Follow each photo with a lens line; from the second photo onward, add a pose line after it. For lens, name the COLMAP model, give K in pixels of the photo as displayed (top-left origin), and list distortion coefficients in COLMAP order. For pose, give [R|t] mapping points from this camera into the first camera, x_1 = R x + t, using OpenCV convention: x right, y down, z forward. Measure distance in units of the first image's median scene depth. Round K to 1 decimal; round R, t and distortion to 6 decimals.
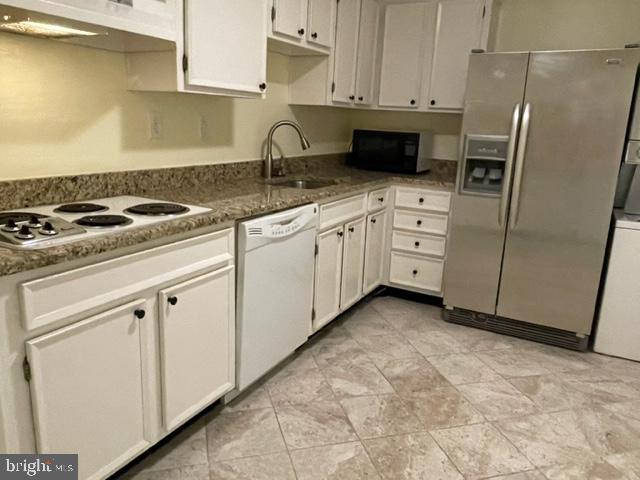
lens RADIAL K [[484.4, 0, 312.8], [0, 484.4, 234.2], [0, 0, 1]] dist [0.002261, -0.008089]
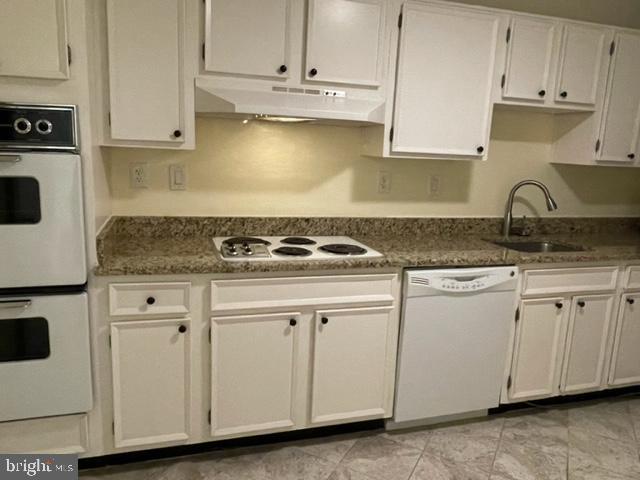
lens RADIAL K [[484.4, 0, 312.8], [0, 484.4, 234.2], [0, 0, 1]] dist [0.002261, -0.008089]
pose [[0.722303, 0.110952, -0.682618, 0.364371], [-0.171720, 0.984909, -0.021618, -0.036947], [0.669918, 0.132834, 0.730455, 0.008293]]
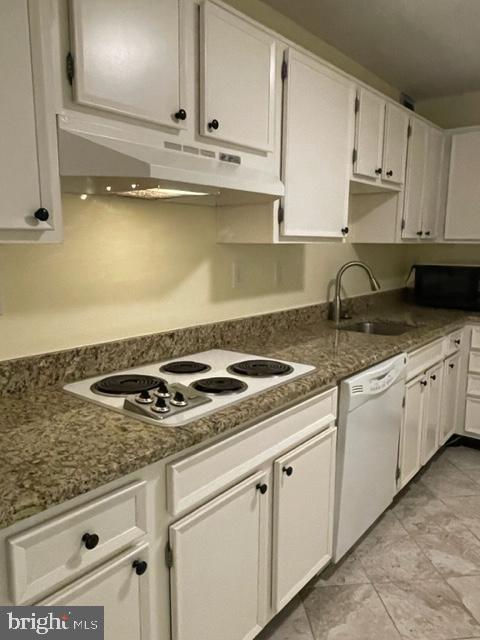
lens RADIAL K [[484.4, 0, 234.1], [0, 484.4, 321.9], [0, 0, 1]] dist [0.002261, -0.008089]
pose [[0.985487, -0.012636, -0.169277, -0.155891], [-0.000005, 0.997224, -0.074464, -0.052744], [0.169748, 0.073384, 0.982751, 0.034682]]
